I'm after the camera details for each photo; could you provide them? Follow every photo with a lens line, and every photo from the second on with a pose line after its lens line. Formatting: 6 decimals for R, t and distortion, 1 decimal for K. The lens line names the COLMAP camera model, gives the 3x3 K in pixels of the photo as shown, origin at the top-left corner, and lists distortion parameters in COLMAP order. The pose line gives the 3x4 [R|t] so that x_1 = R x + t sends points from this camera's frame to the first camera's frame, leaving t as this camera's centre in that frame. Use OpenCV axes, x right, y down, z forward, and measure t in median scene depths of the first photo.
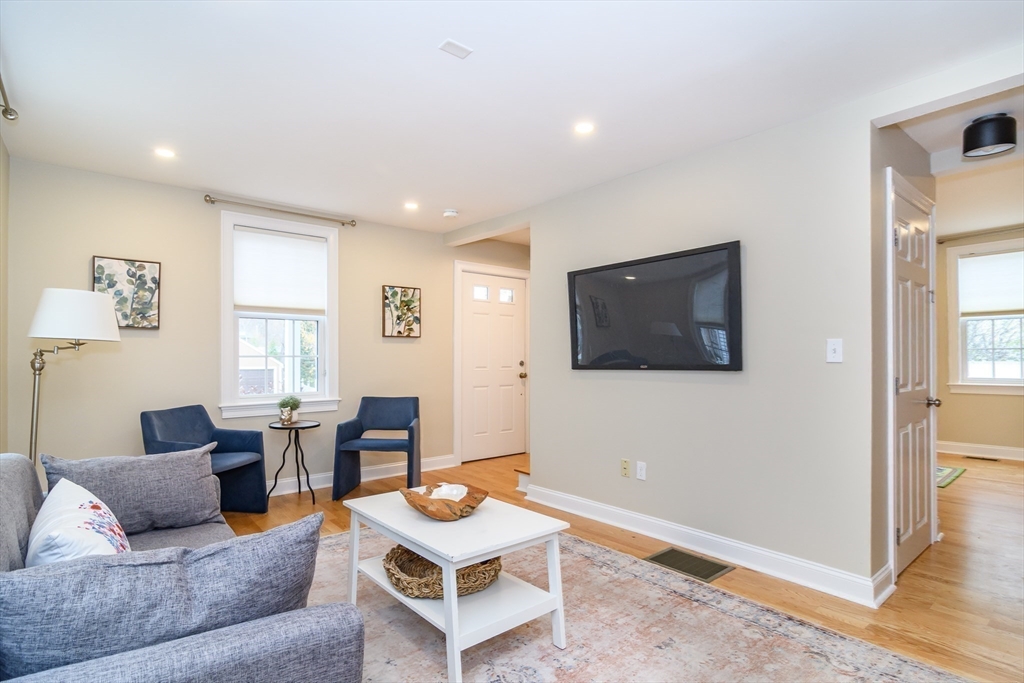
lens RADIAL K [[525.9, 0, 515.2], [0, 525.9, 345.6], [0, 0, 1]] dist [-0.003818, -0.000516]
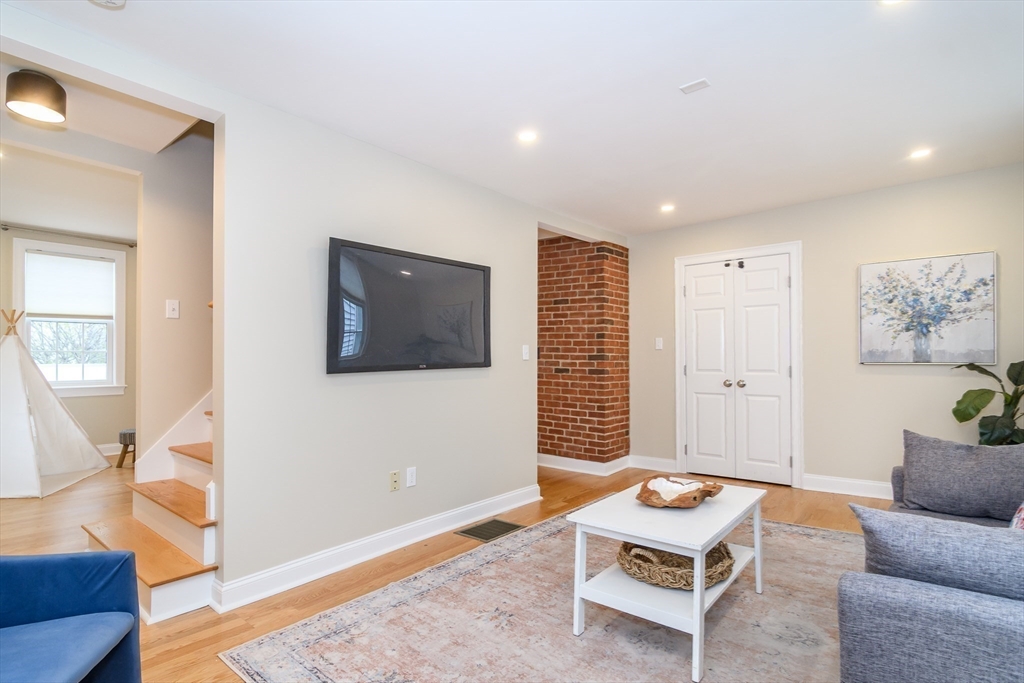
lens RADIAL K [[525.9, 0, 513.8], [0, 525.9, 351.4], [0, 0, 1]] dist [-0.003818, -0.000516]
pose [[-0.185091, 0.012146, 0.982646, -0.792534], [-0.014760, 0.999776, -0.015138, 0.027146], [-0.982611, -0.017306, -0.184870, 1.092899]]
